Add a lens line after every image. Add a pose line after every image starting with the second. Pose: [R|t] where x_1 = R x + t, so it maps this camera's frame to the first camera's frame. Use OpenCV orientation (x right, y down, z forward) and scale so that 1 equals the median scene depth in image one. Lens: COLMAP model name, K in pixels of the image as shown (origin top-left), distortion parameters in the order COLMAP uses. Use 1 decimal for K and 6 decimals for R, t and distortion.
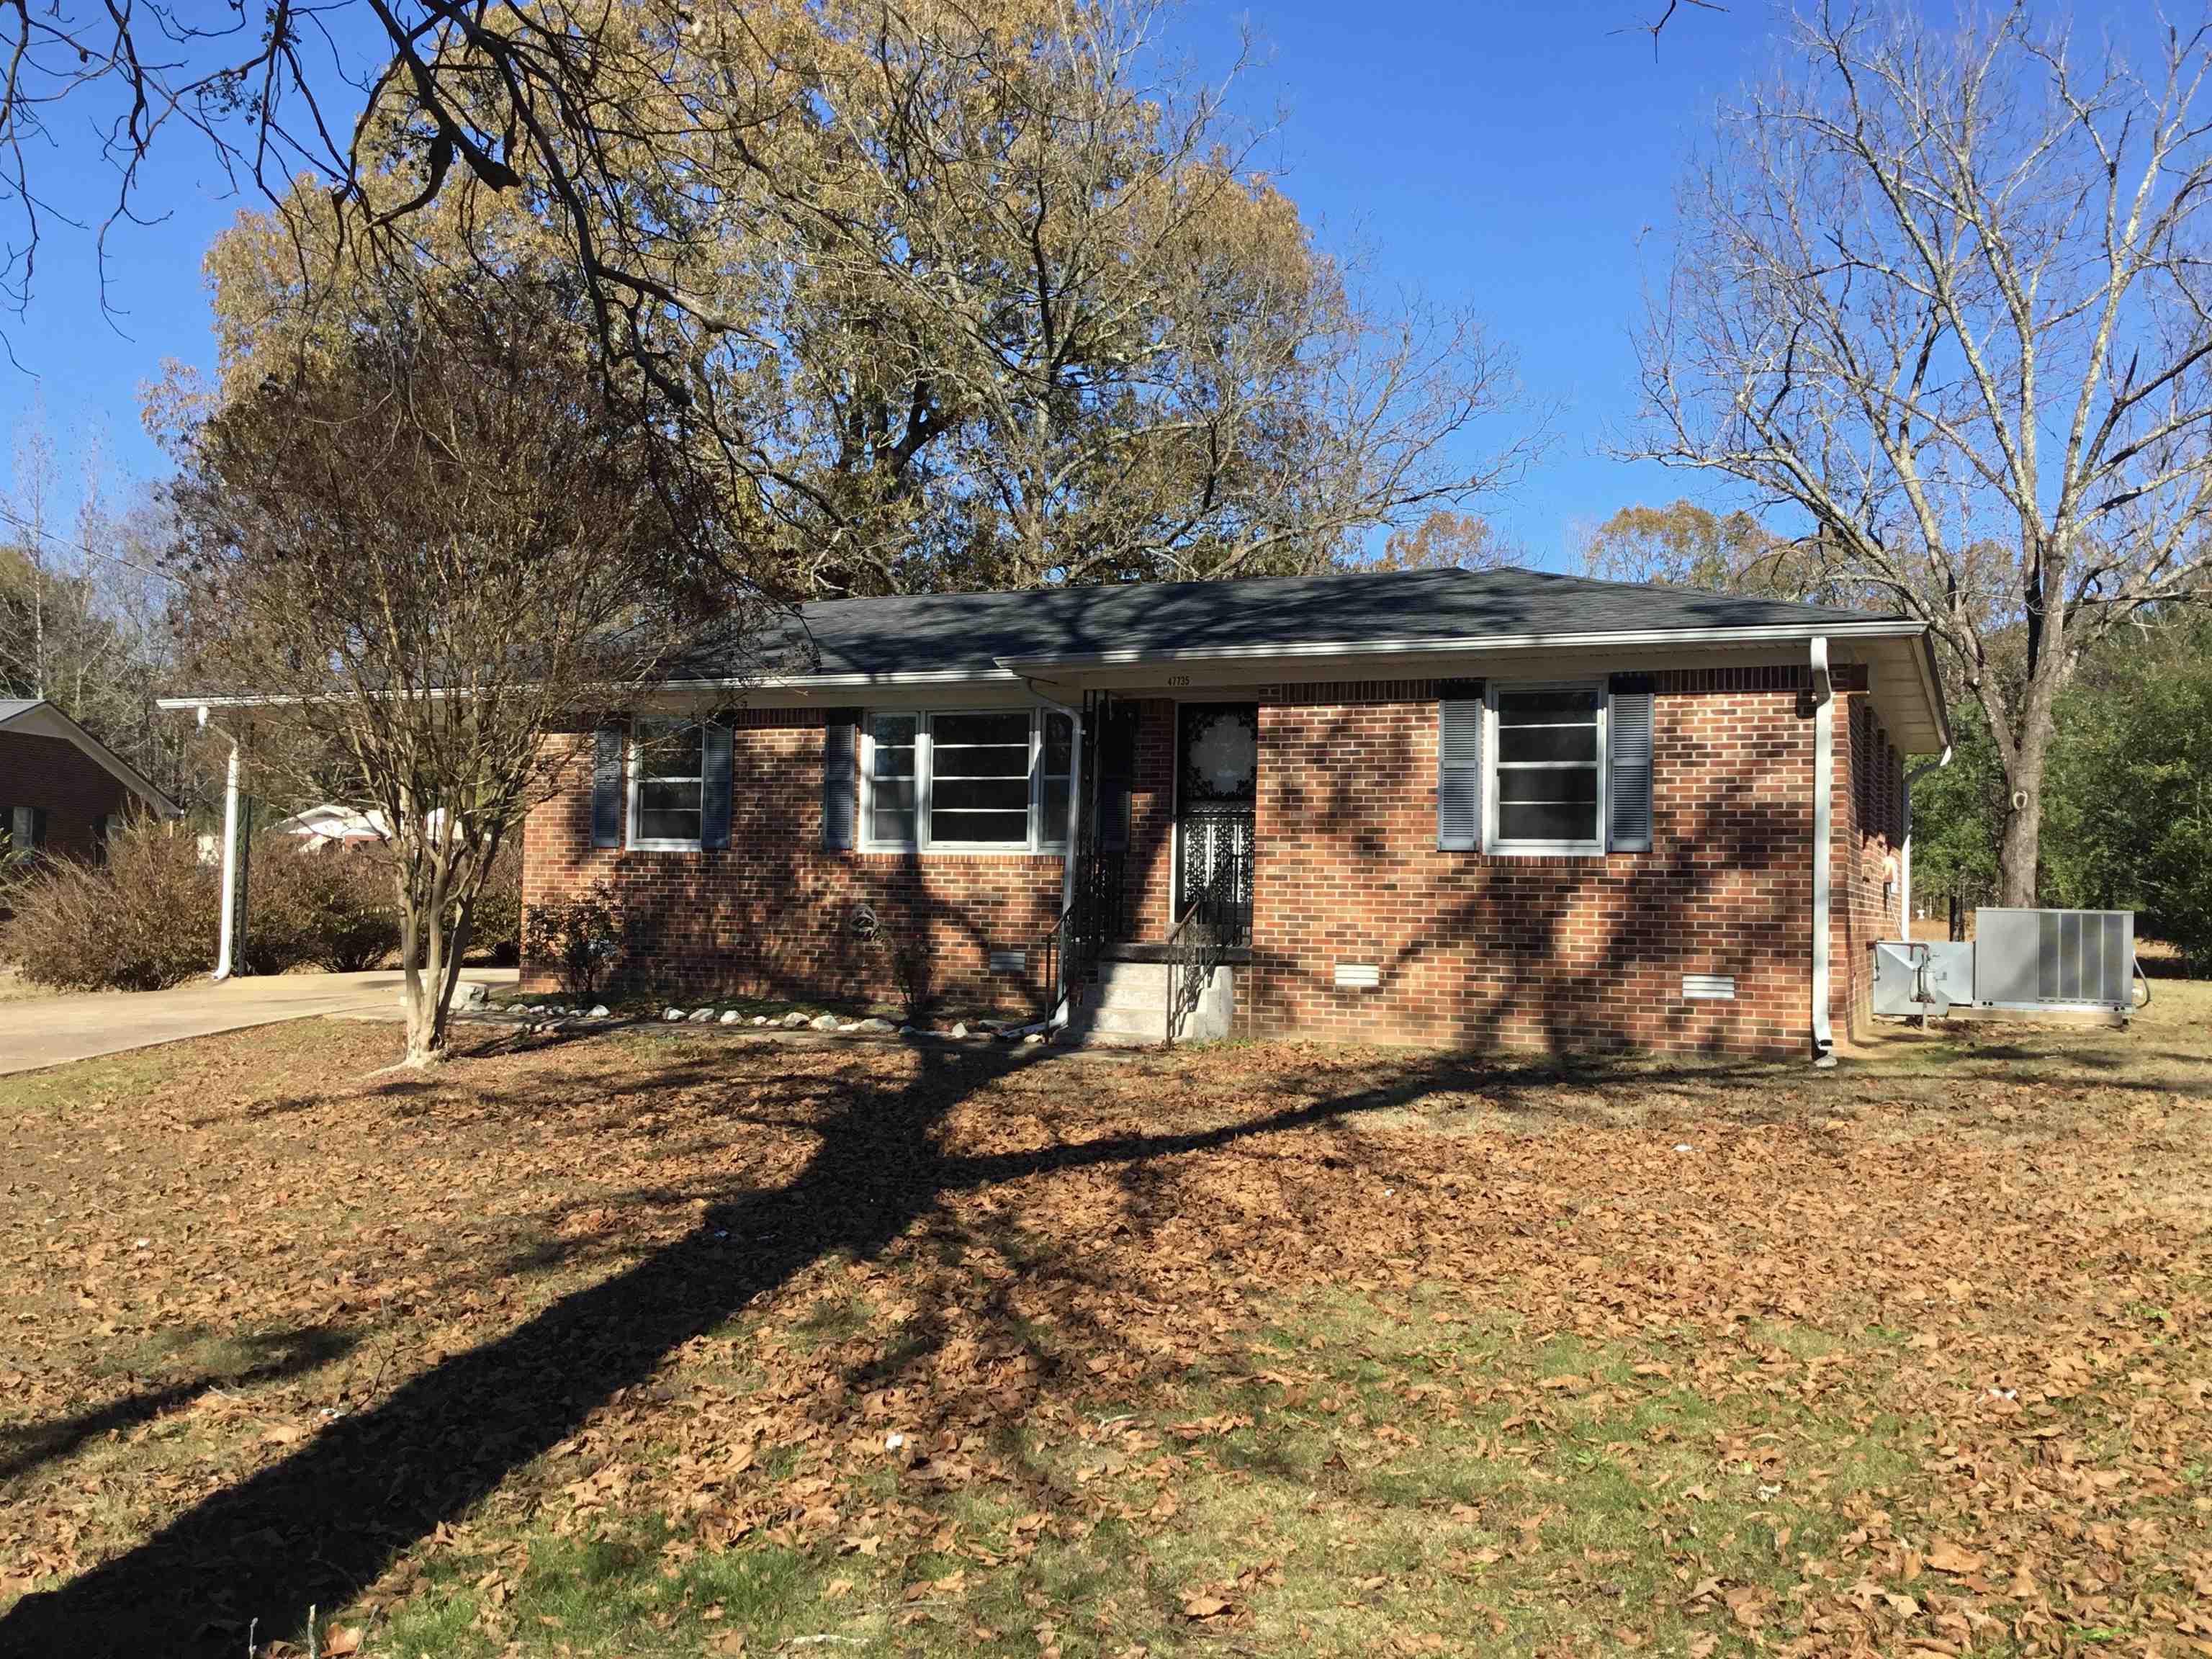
lens RADIAL K [[1982.6, 0, 1106.0], [0, 1982.6, 829.5], [0, 0, 1]] dist [0.126815, -0.278591]
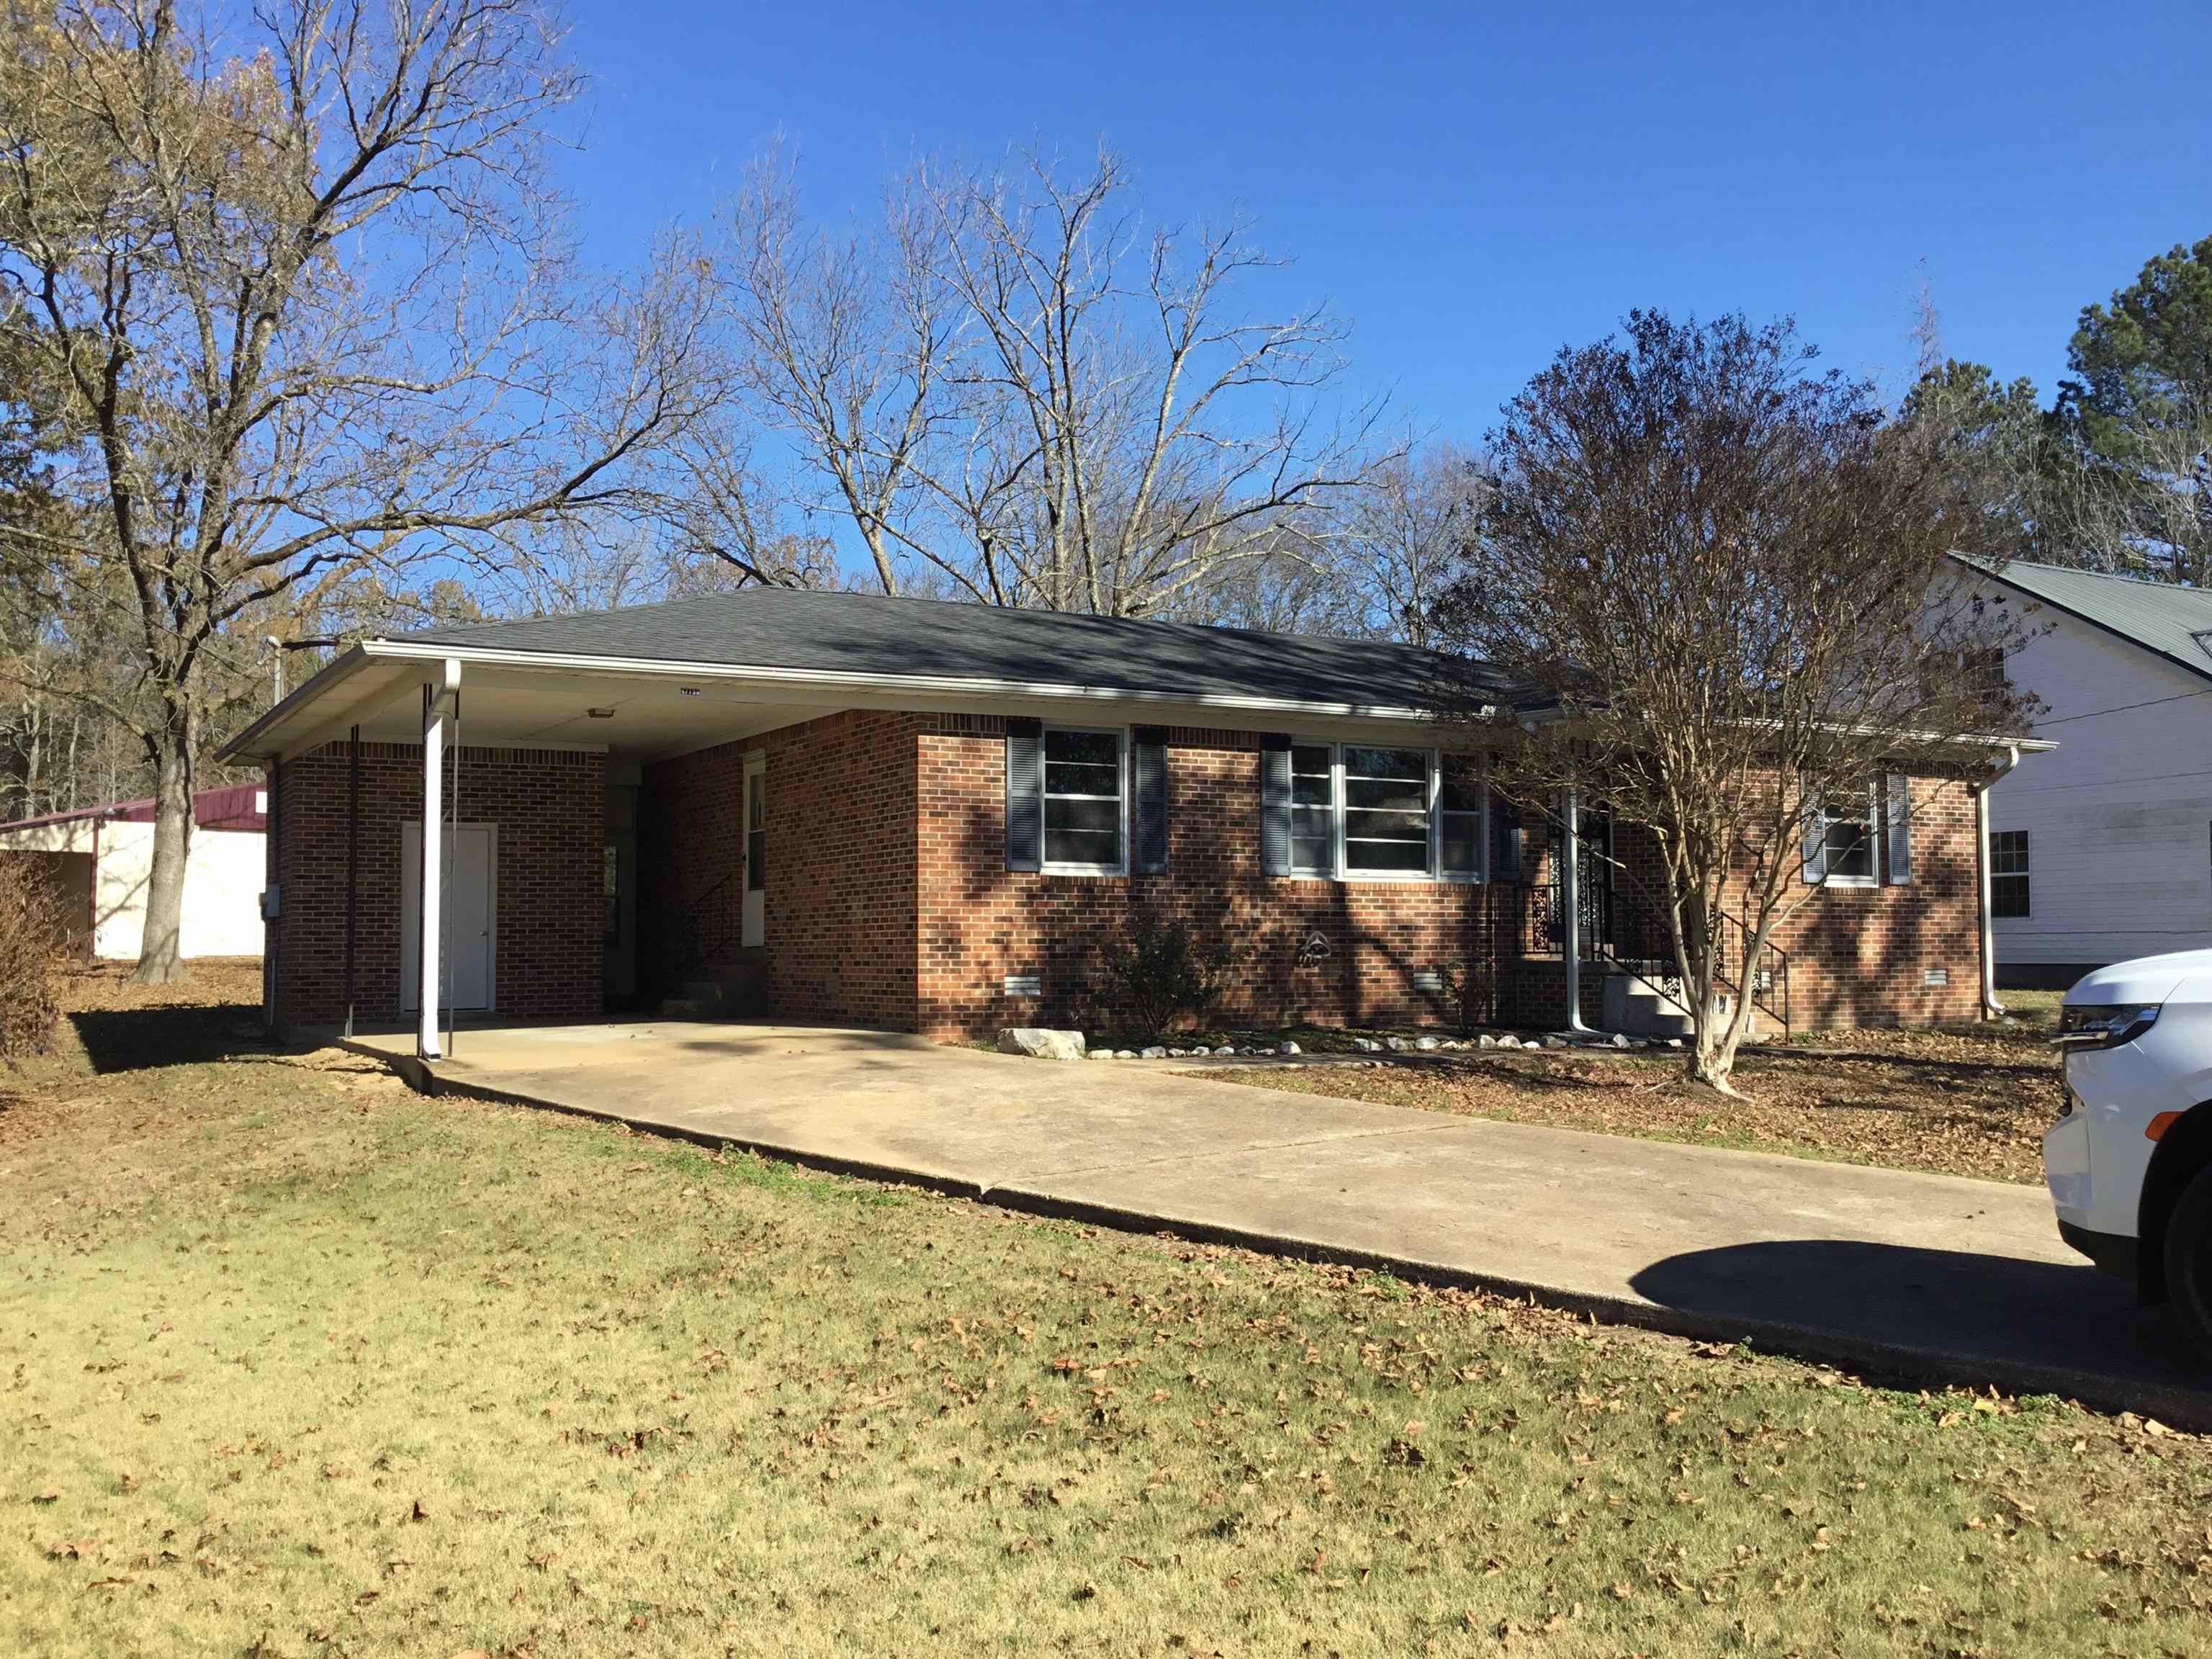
lens RADIAL K [[1982.6, 0, 1106.0], [0, 1982.6, 829.5], [0, 0, 1]] dist [0.126815, -0.278591]
pose [[0.591523, 0.023641, 0.805941, -1.148378], [-0.020822, 0.999685, -0.014043, 0.002472], [-0.806019, -0.008474, 0.591829, 0.568812]]
